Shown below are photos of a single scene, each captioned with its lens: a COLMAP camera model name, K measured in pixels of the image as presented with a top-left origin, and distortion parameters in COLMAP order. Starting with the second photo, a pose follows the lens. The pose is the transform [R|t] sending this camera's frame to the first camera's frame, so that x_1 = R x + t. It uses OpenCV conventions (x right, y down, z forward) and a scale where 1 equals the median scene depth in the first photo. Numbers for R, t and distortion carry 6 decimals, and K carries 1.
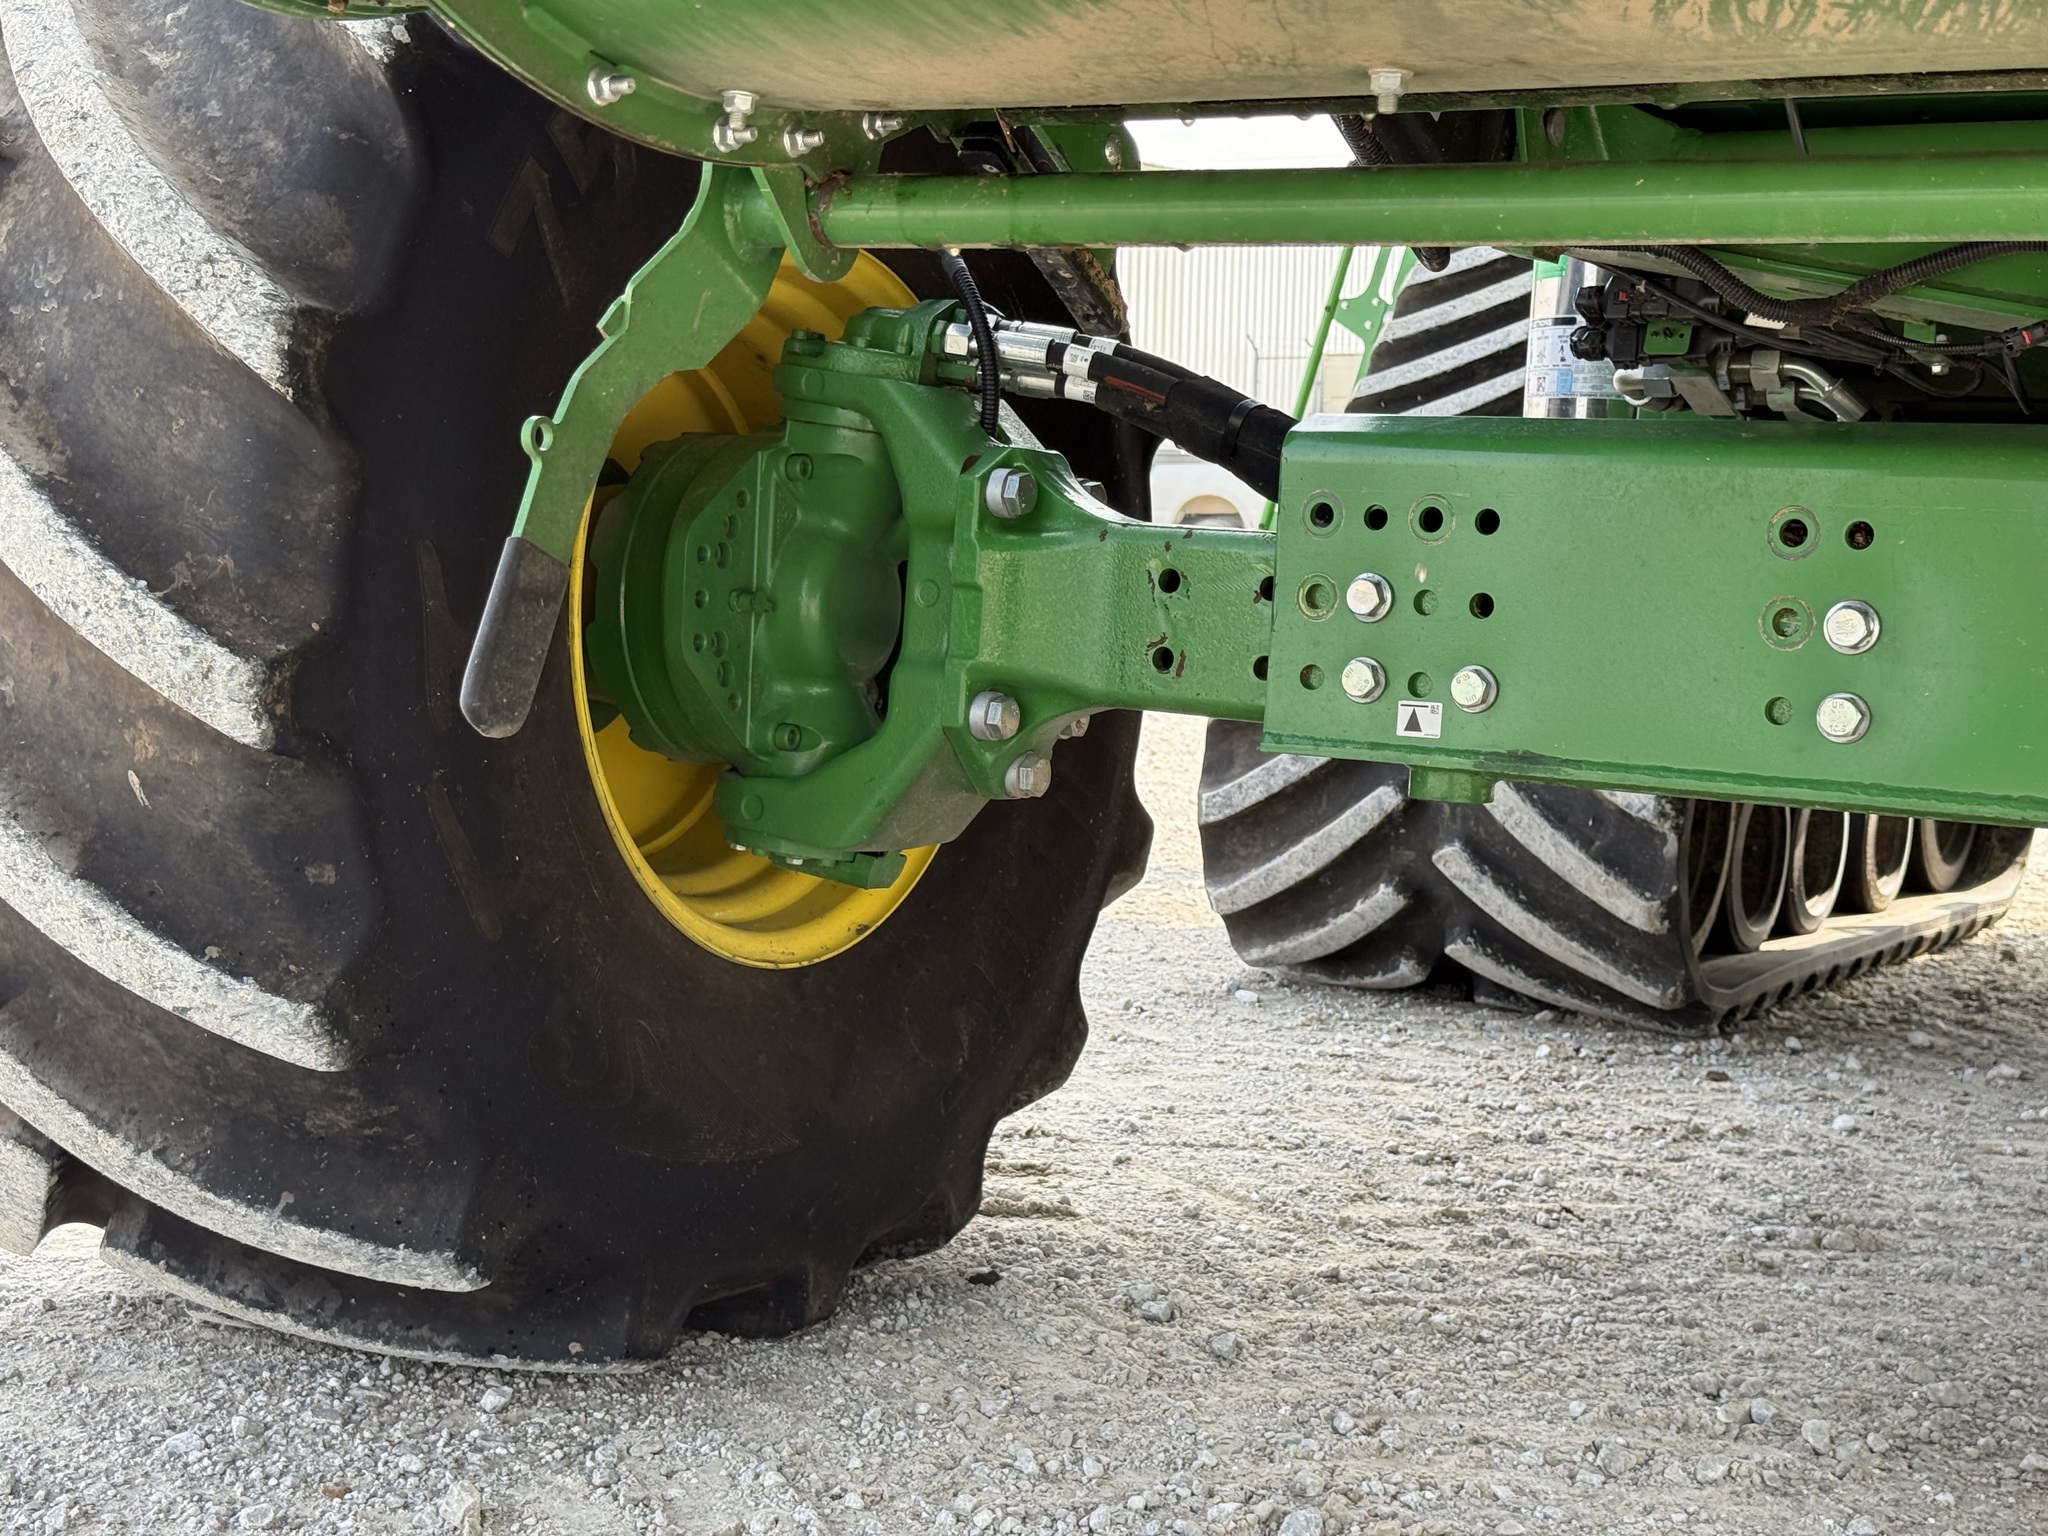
lens RADIAL K [[2877.5, 0, 1026.3], [0, 2877.5, 773.5], [0, 0, 1]] dist [0.155225, -0.146012]
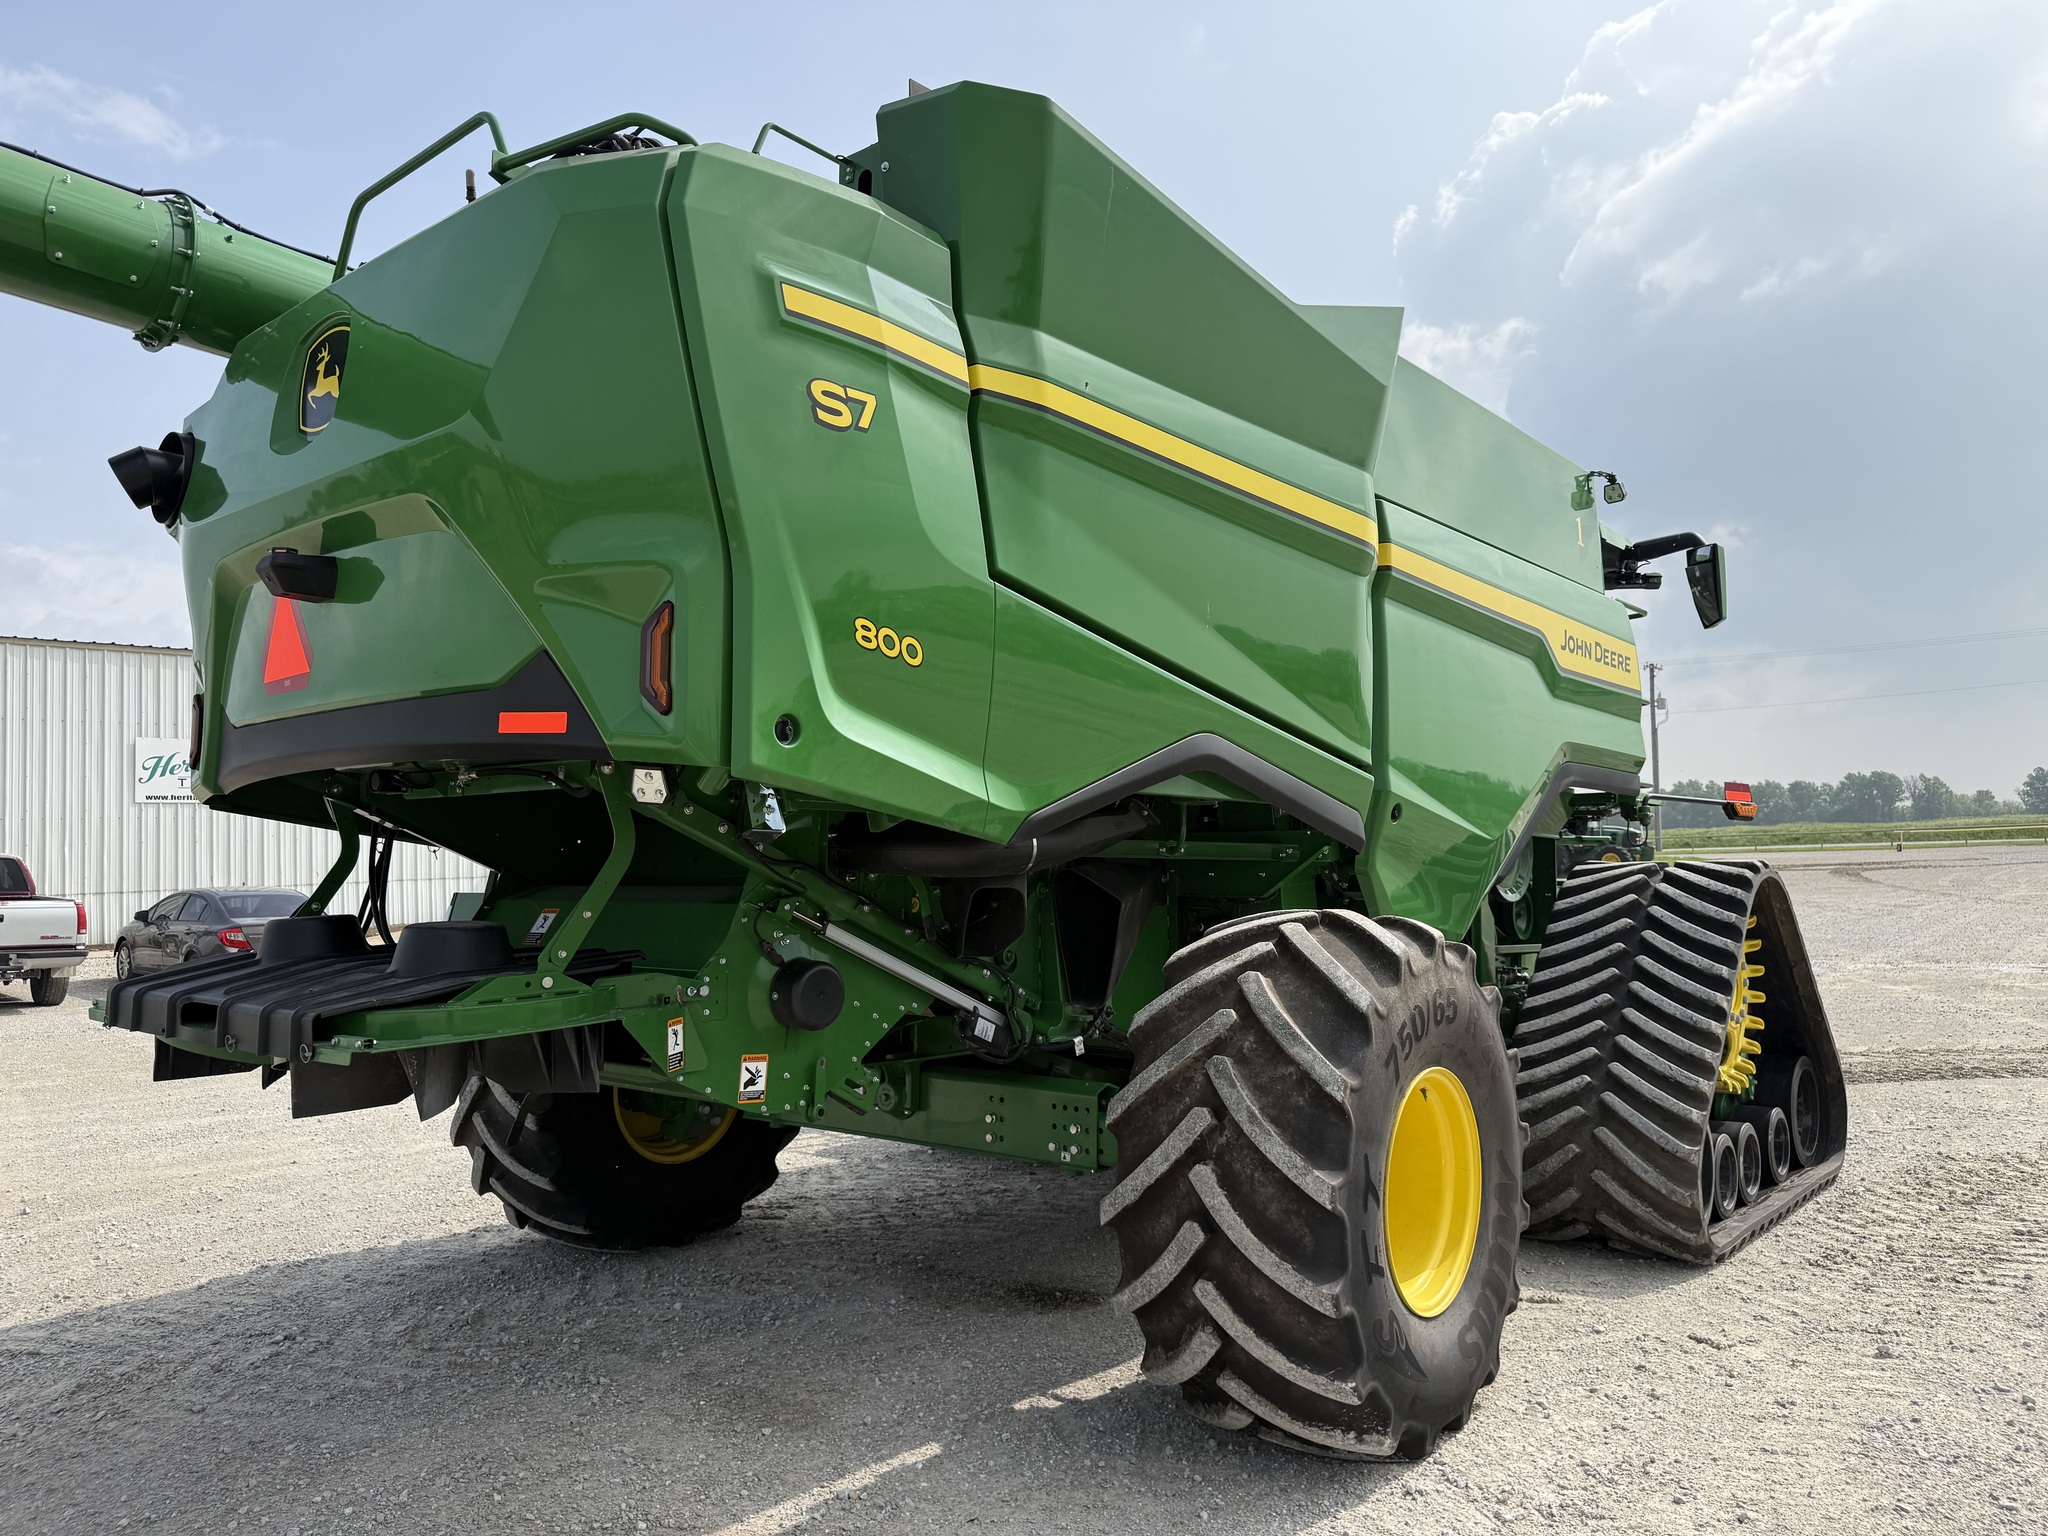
lens RADIAL K [[1443.0, 0, 1076.6], [0, 1443.0, 764.3], [0, 0, 1]] dist [0.021675, -0.003096]
pose [[0.988329, -0.062596, -0.138878, 0.979938], [0.038646, 0.984878, -0.168885, -0.158295], [0.147349, 0.161547, 0.975803, -1.374709]]
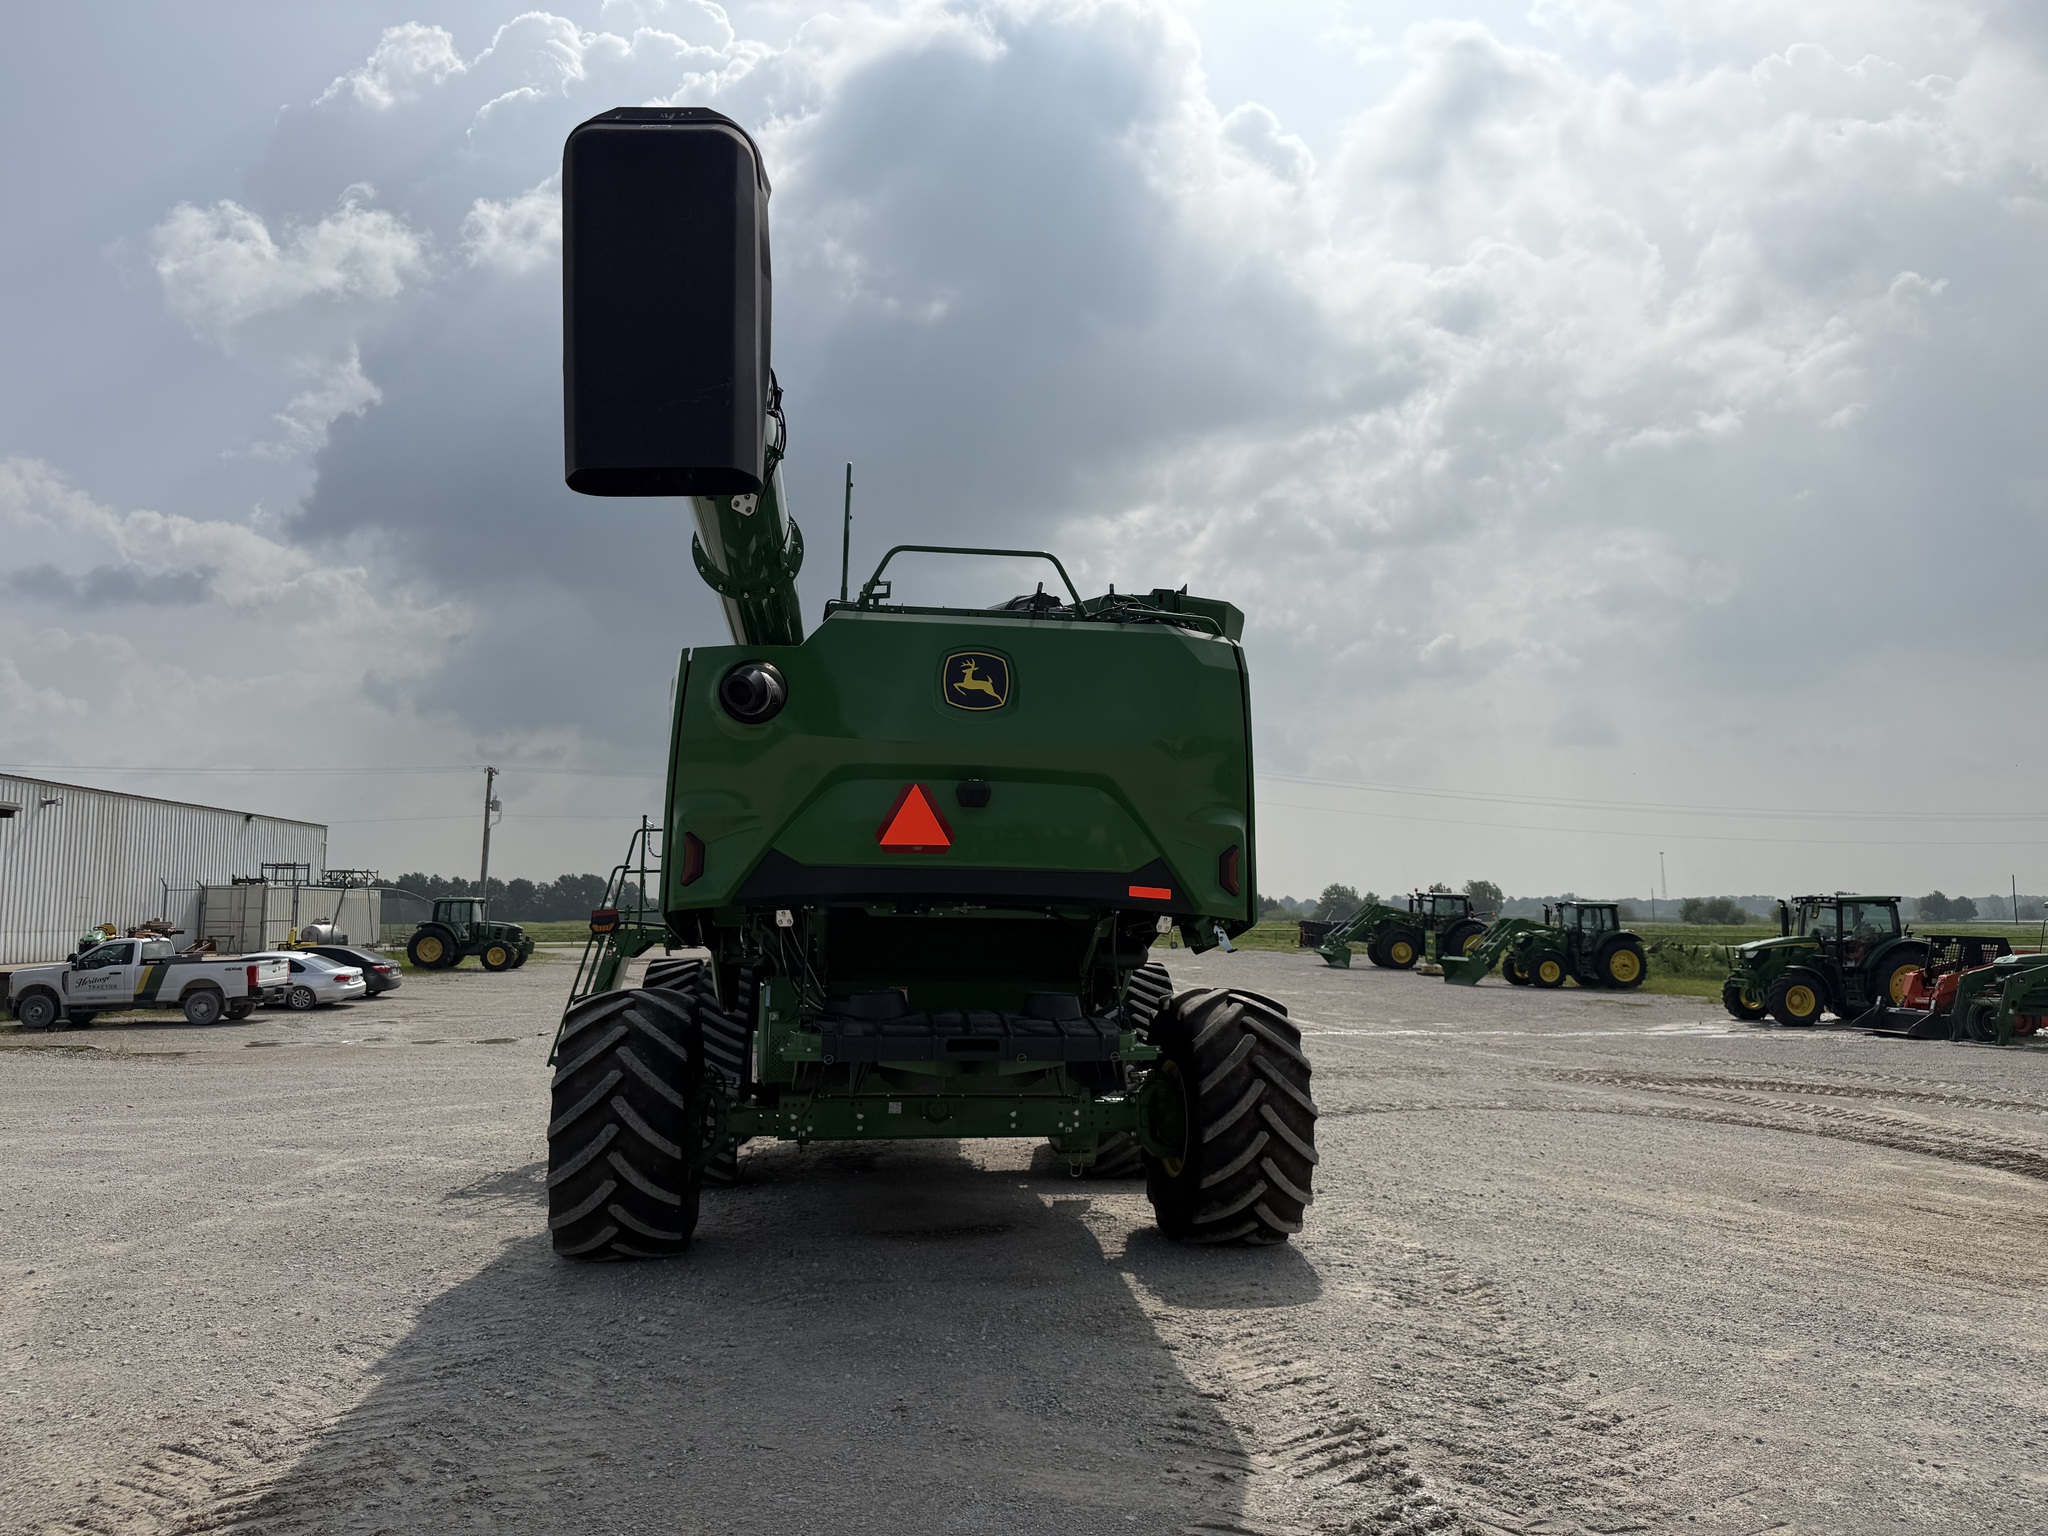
lens RADIAL K [[1385.4, 0, 1055.4], [0, 1385.4, 744.3], [0, 0, 1]] dist [0.069954, -0.086301]
pose [[0.772352, 0.058770, 0.632470, -1.523222], [0.085000, 0.977193, -0.194601, -0.222092], [-0.629482, 0.204060, 0.749741, -2.062573]]
